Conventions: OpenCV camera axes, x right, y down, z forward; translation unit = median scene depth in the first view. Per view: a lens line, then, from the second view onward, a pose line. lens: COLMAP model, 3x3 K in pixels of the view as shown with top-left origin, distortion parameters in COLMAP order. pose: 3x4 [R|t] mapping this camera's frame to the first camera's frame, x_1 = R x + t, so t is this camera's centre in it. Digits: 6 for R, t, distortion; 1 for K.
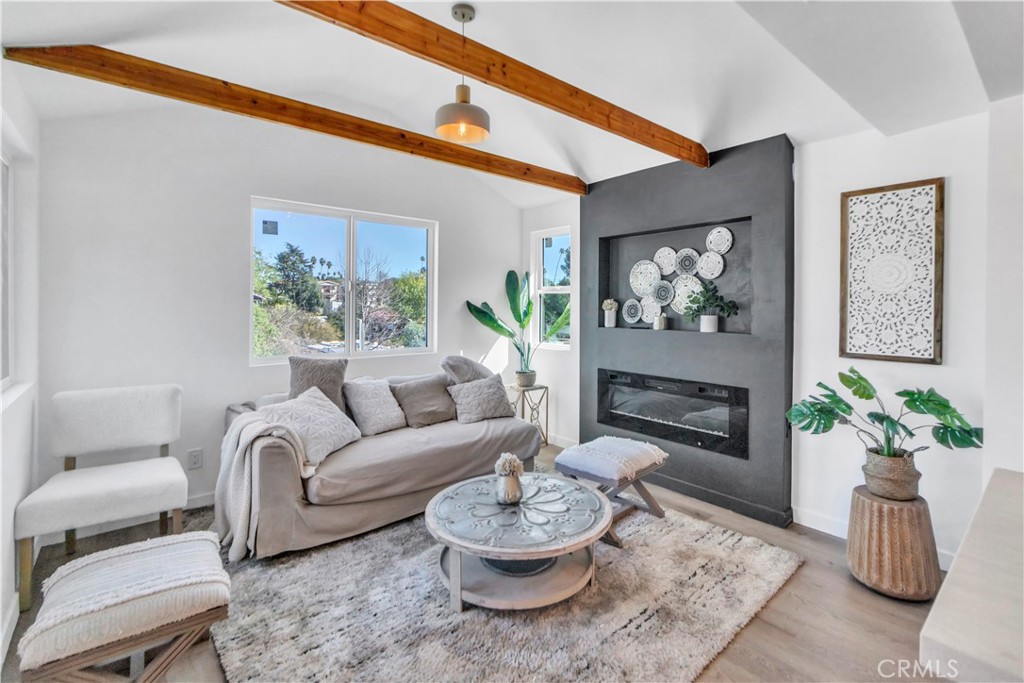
lens RADIAL K [[470.1, 0, 521.2], [0, 470.1, 305.9], [0, 0, 1]] dist [0.004903, 0.000025]
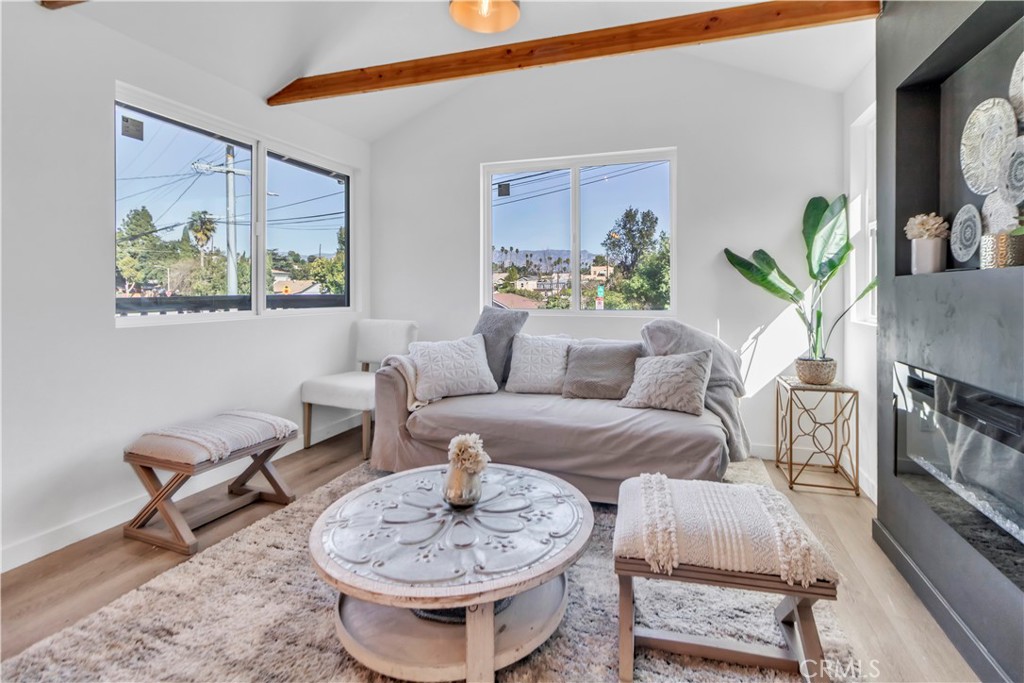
lens RADIAL K [[470.1, 0, 534.9], [0, 470.1, 292.9], [0, 0, 1]] dist [0.004903, 0.000025]
pose [[0.528111, -0.003491, -0.849168, 0.379377], [-0.000447, 0.999990, -0.004389, 0.065826], [0.849175, 0.002697, 0.528105, 0.432789]]
